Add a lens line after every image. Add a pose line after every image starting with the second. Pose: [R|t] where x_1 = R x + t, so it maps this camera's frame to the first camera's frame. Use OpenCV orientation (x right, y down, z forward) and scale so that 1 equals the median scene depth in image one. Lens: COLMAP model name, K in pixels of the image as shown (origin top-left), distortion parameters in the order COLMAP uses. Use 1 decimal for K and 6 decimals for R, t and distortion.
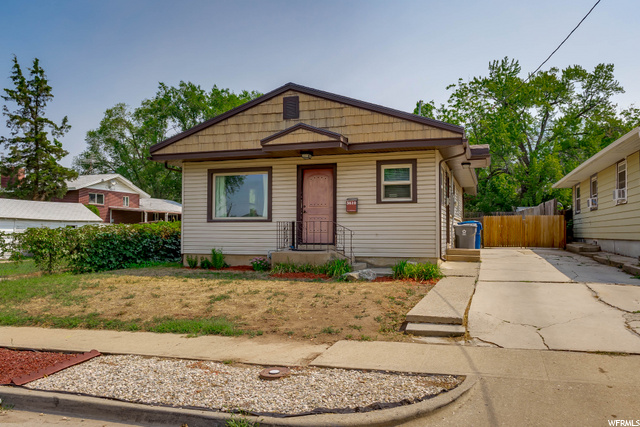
lens RADIAL K [[509.2, 0, 320.0], [0, 509.2, 213.5], [0, 0, 1]] dist [-0.004771, -0.000628]
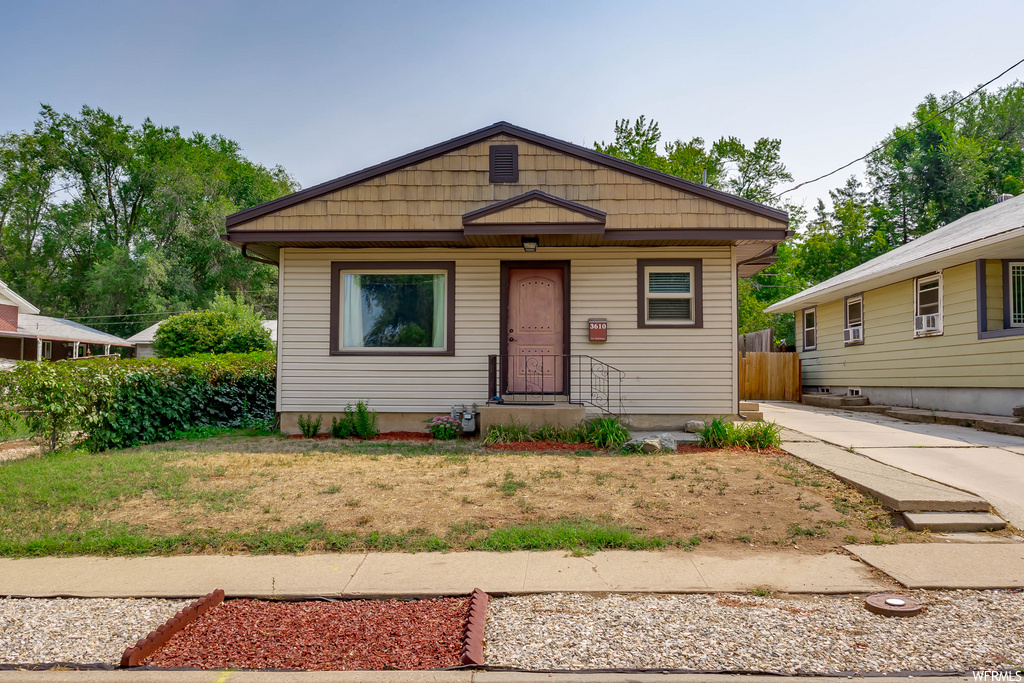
lens RADIAL K [[814.7, 0, 512.0], [0, 814.7, 341.5], [0, 0, 1]] dist [-0.004771, -0.000628]
pose [[0.960974, 0.015850, 0.276185, -0.295316], [-0.012961, 0.999841, -0.012280, 0.010646], [-0.276335, 0.008221, 0.961026, 0.082807]]
